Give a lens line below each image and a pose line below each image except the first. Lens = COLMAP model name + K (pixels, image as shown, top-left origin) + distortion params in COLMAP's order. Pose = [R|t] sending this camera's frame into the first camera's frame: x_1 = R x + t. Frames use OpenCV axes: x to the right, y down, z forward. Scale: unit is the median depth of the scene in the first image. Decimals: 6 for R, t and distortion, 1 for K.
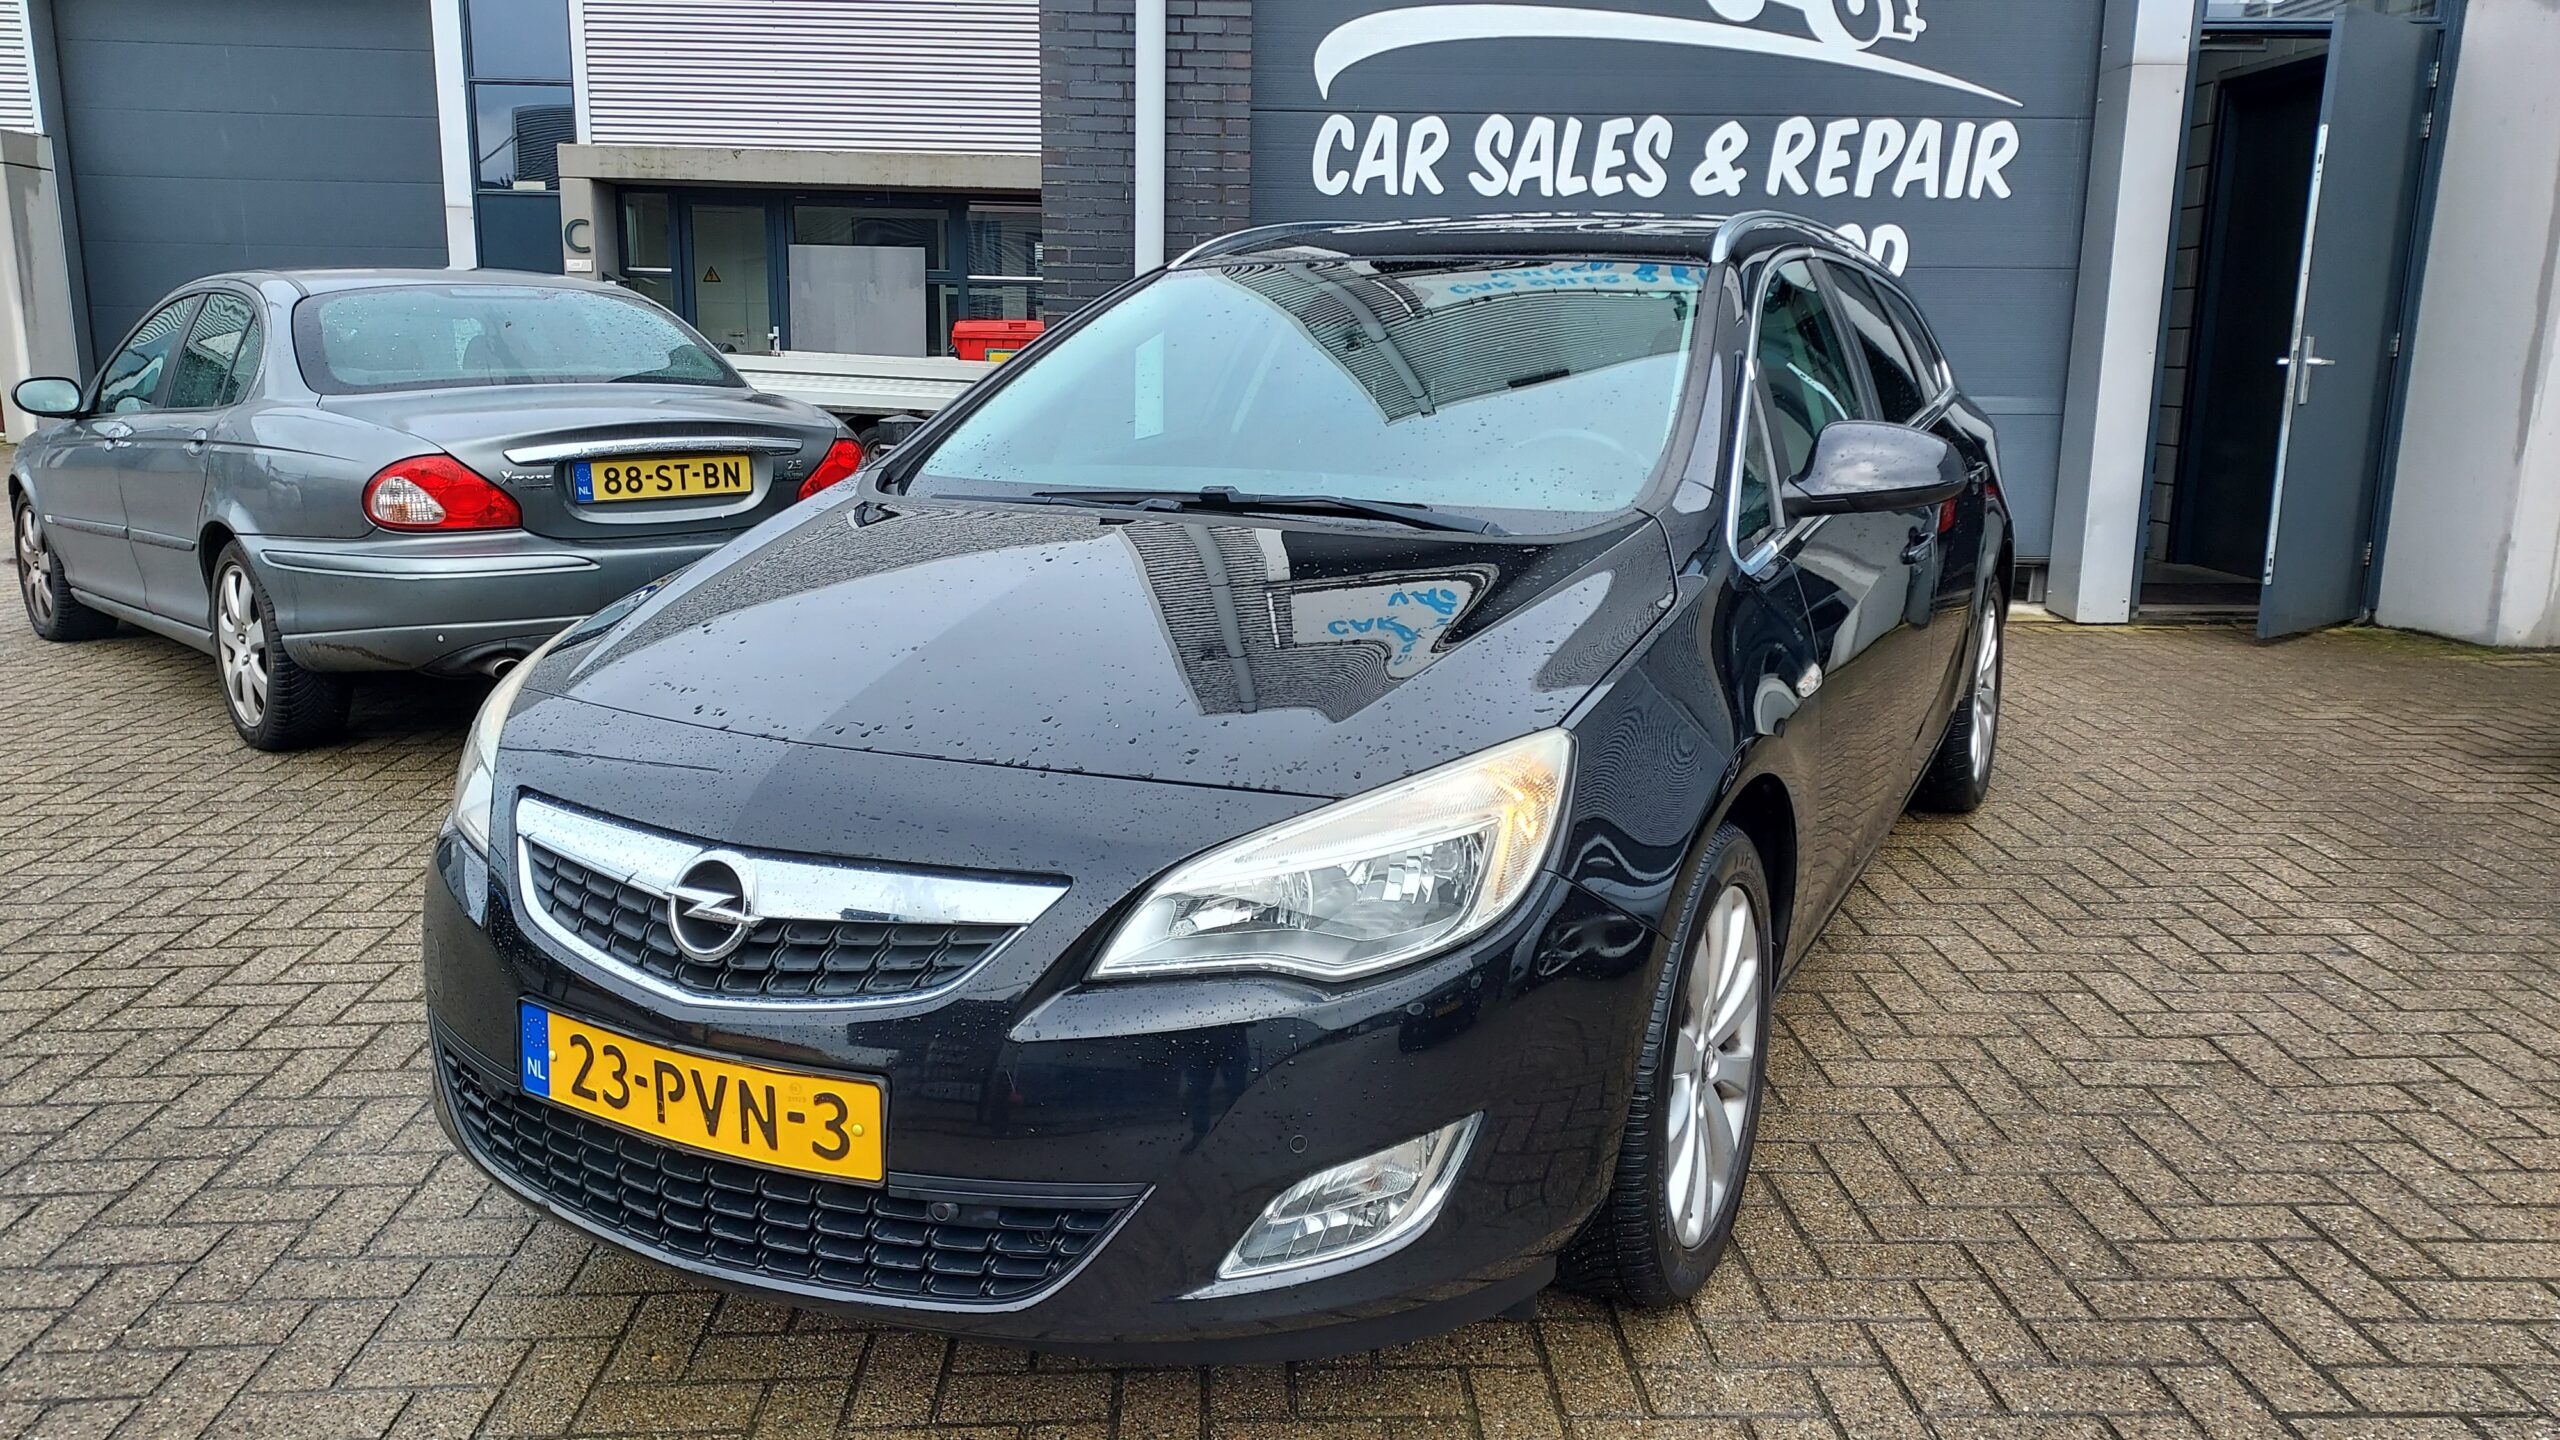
lens RADIAL K [[1842.7, 0, 1280.0], [0, 1842.7, 720.0], [0, 0, 1]] dist [0.050330, -0.005559]
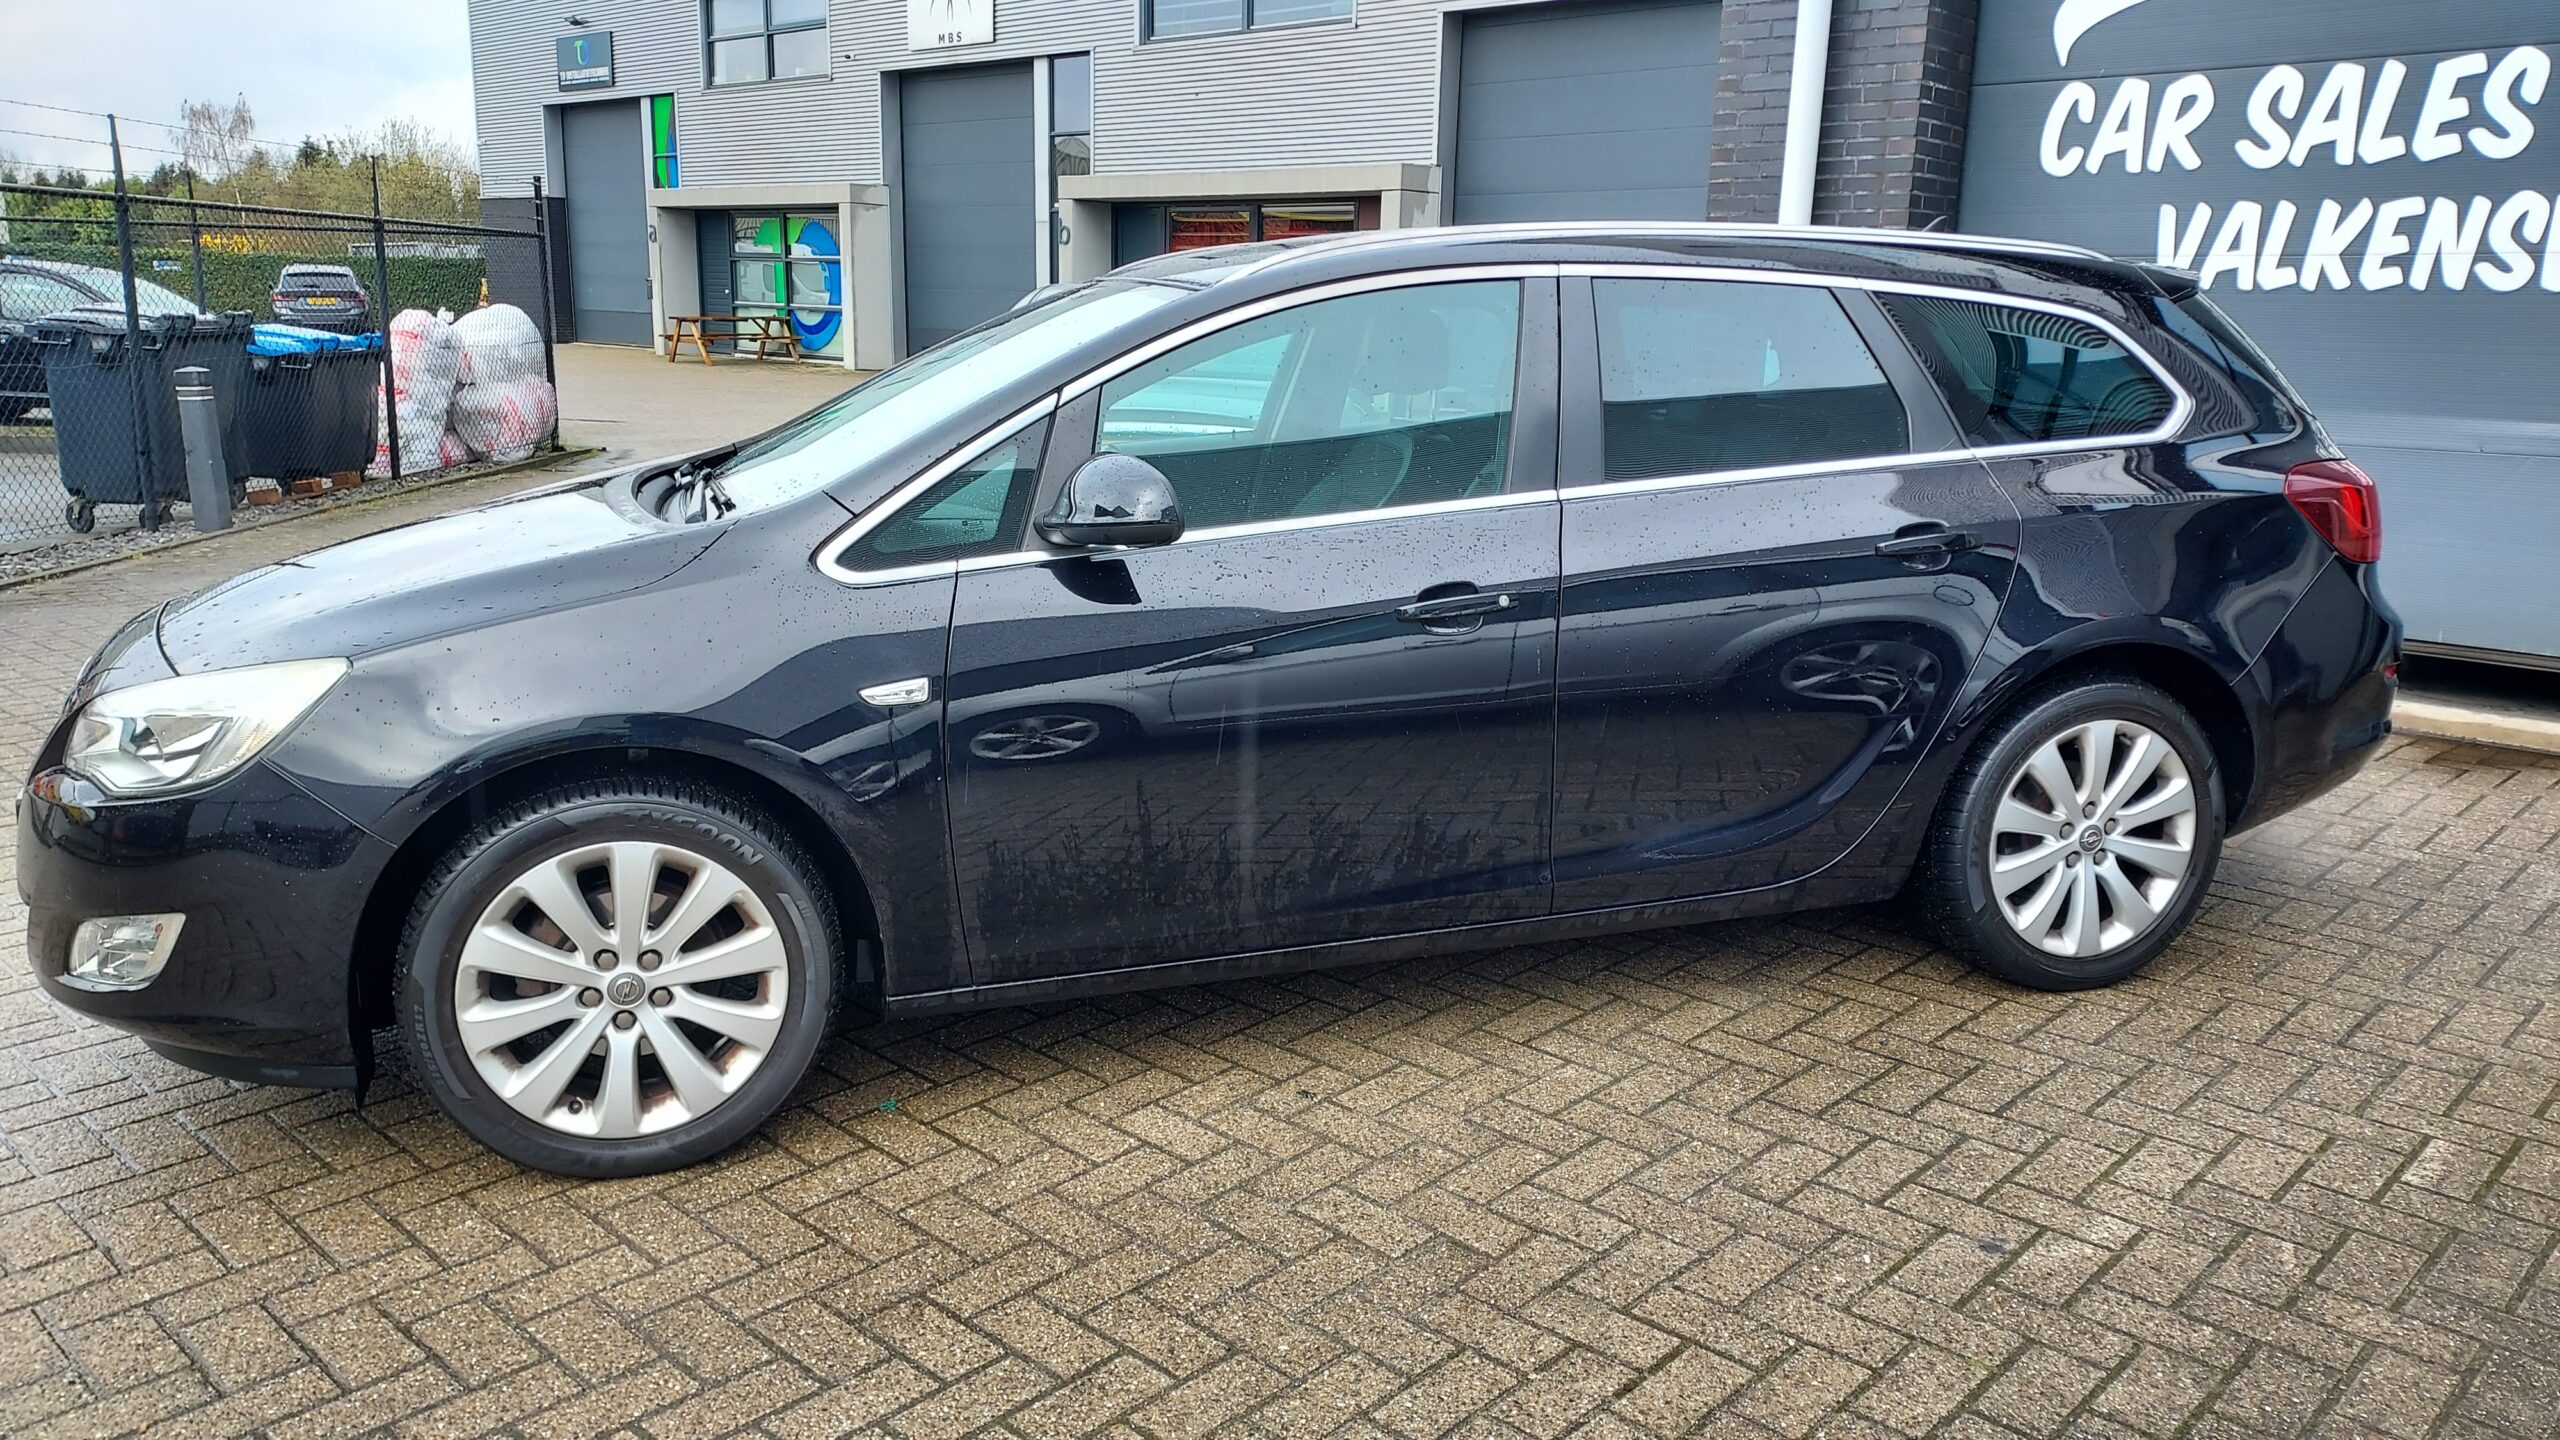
lens RADIAL K [[1842.7, 0, 1280.0], [0, 1842.7, 720.0], [0, 0, 1]] dist [0.050330, -0.005559]
pose [[0.703543, 0.164686, -0.691307, 0.428541], [-0.159880, 0.984520, 0.071827, -0.041619], [0.692434, 0.059993, 0.718982, 0.148179]]
